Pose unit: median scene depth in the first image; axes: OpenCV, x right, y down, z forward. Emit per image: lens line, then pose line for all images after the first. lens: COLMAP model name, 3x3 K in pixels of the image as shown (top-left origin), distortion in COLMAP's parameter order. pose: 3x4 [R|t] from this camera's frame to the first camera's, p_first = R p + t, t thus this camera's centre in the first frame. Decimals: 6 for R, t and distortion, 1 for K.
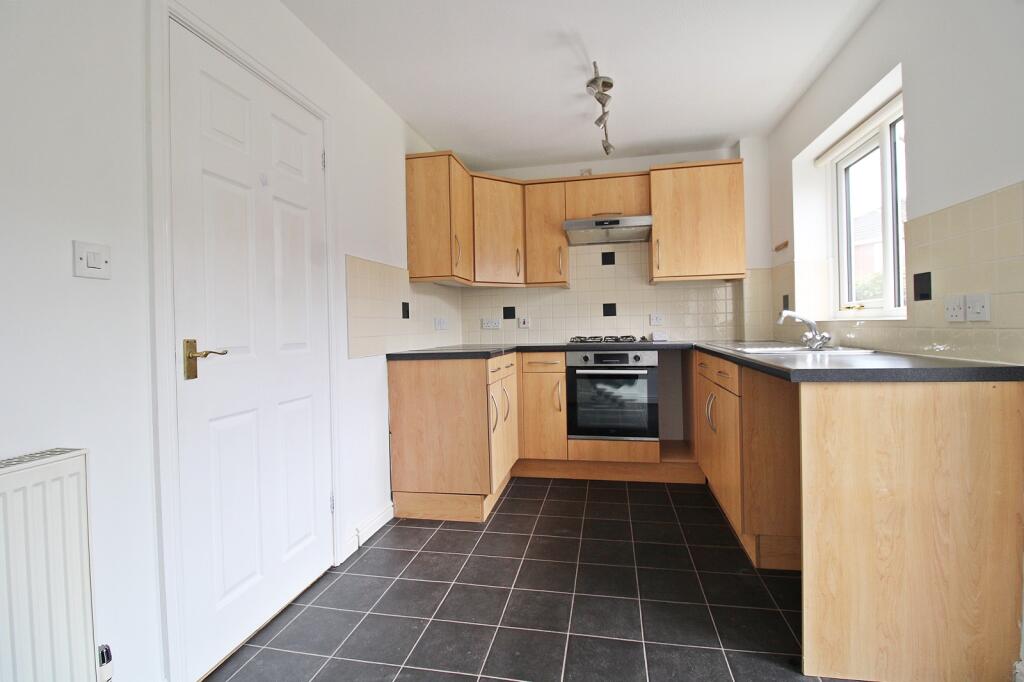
lens RADIAL K [[484.2, 0, 519.3], [0, 484.2, 320.5], [0, 0, 1]] dist [0.001664, -0.014414]
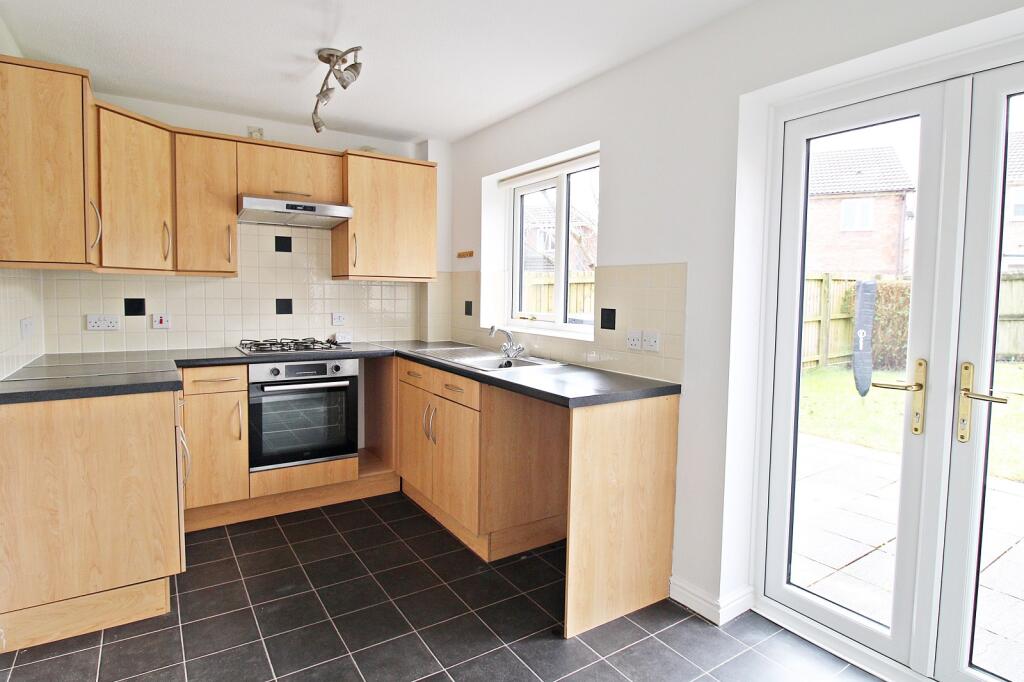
lens RADIAL K [[555.0, 0, 516.5], [0, 555.0, 312.1], [0, 0, 1]] dist [0.004056, -0.016714]
pose [[0.706703, 0.006683, 0.707479, -0.244232], [-0.043146, 0.998501, 0.033667, -0.073077], [-0.706194, -0.054318, 0.705932, 0.050980]]
